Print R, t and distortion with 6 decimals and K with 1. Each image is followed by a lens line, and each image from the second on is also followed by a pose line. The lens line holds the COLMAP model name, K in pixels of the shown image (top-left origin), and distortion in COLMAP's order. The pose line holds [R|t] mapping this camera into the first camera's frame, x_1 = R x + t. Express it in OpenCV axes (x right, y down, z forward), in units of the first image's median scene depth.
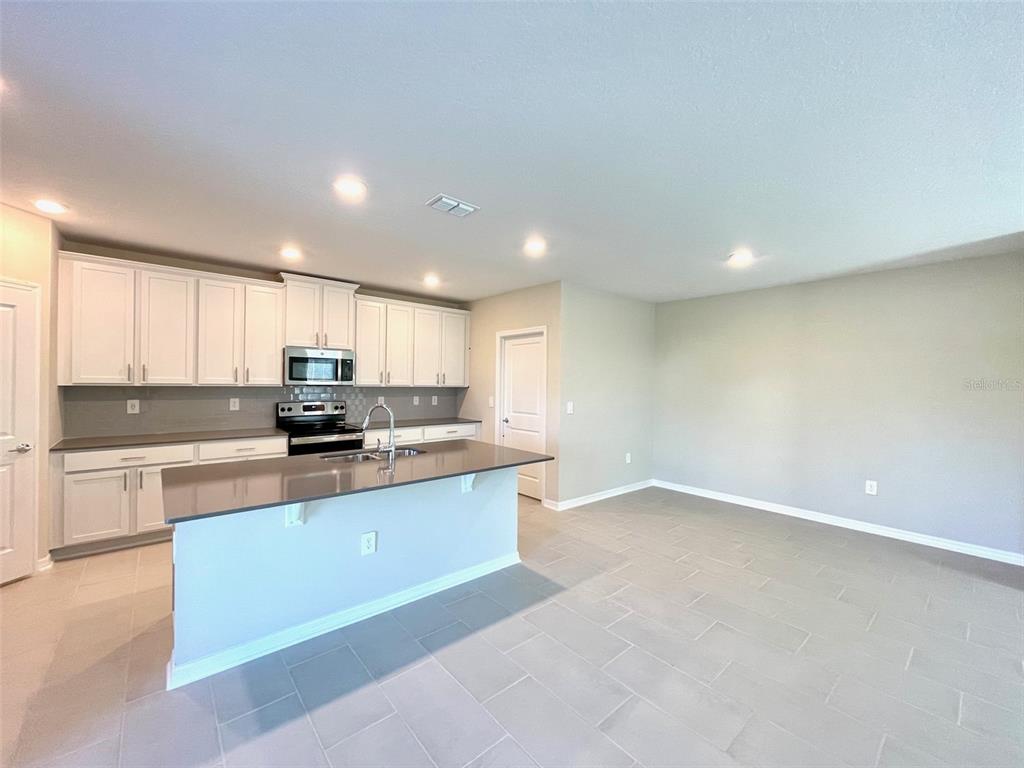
lens RADIAL K [[413.8, 0, 508.9], [0, 413.8, 382.9], [0, 0, 1]] dist [0.001958, -0.001402]
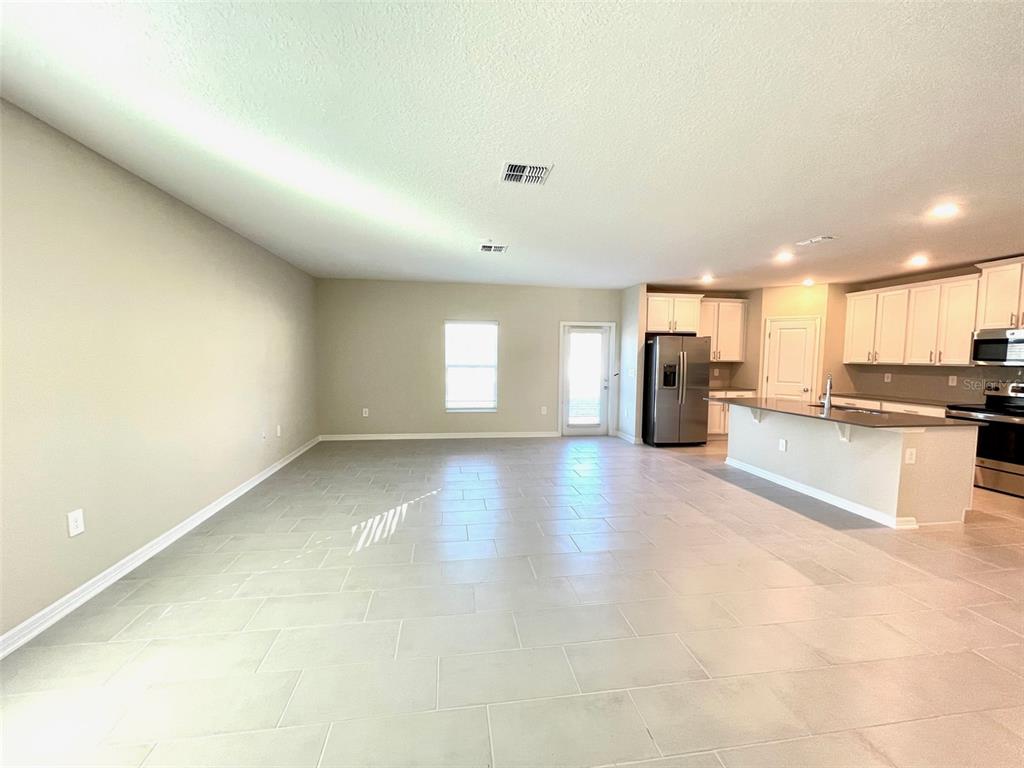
lens RADIAL K [[413.8, 0, 509.1], [0, 413.8, 383.0], [0, 0, 1]] dist [0.001958, -0.001402]
pose [[-0.528340, 0.034104, -0.848348, 1.066712], [-0.023203, 0.998240, 0.054581, 0.021526], [0.848716, 0.048522, -0.526619, 0.527968]]
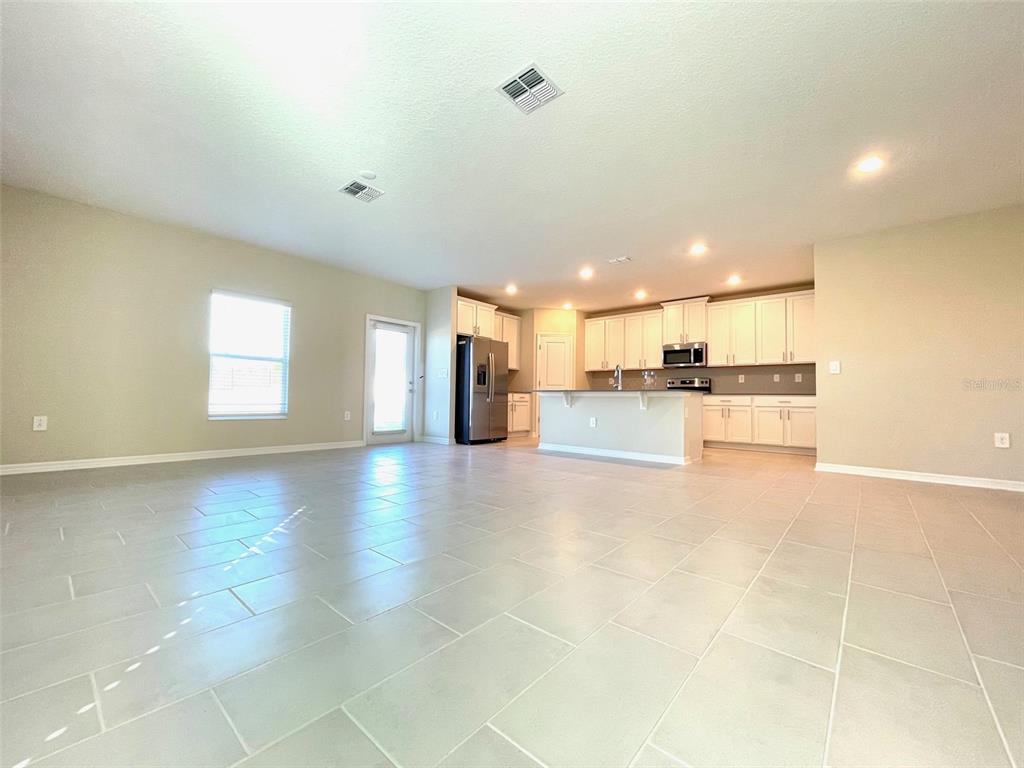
lens RADIAL K [[413.8, 0, 510.2], [0, 413.8, 384.4], [0, 0, 1]] dist [0.001958, -0.001402]
pose [[0.148503, -0.047022, -0.987793, 1.057174], [-0.016541, 0.998611, -0.050024, 0.171375], [0.988774, 0.023768, 0.147518, 0.120199]]
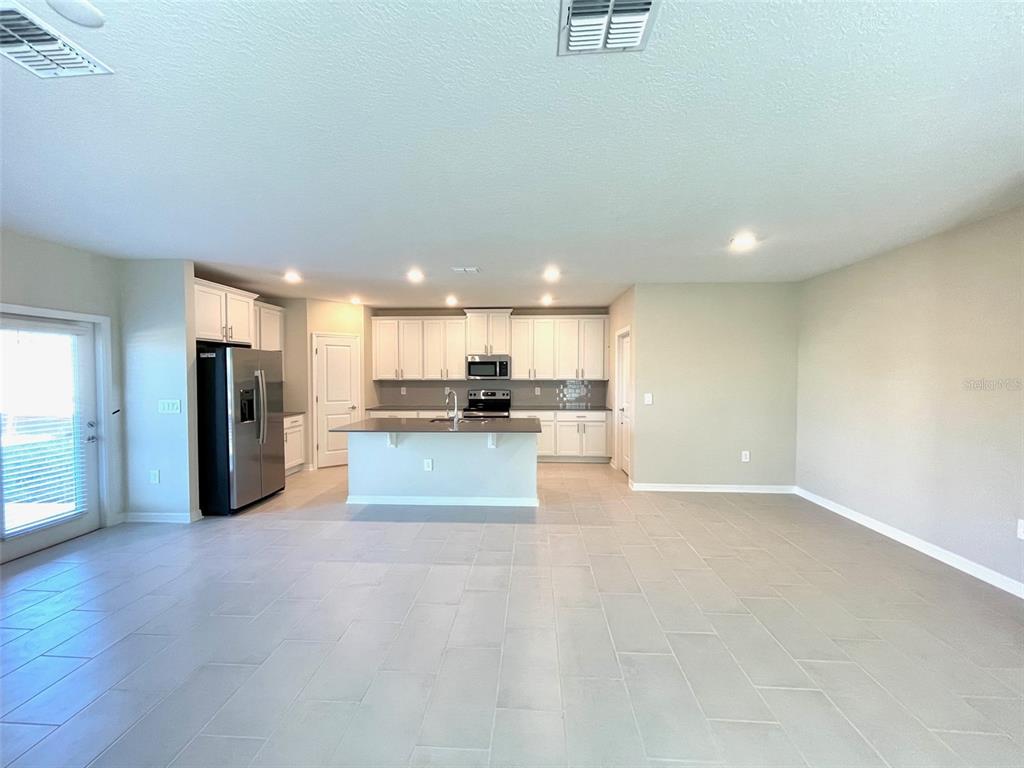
lens RADIAL K [[413.8, 0, 510.4], [0, 413.8, 382.7], [0, 0, 1]] dist [0.001958, -0.001402]
pose [[0.722998, 0.002127, -0.690846, 0.686219], [0.008586, 0.999890, 0.012063, 0.000763], [0.690796, -0.014653, 0.722901, -0.042310]]
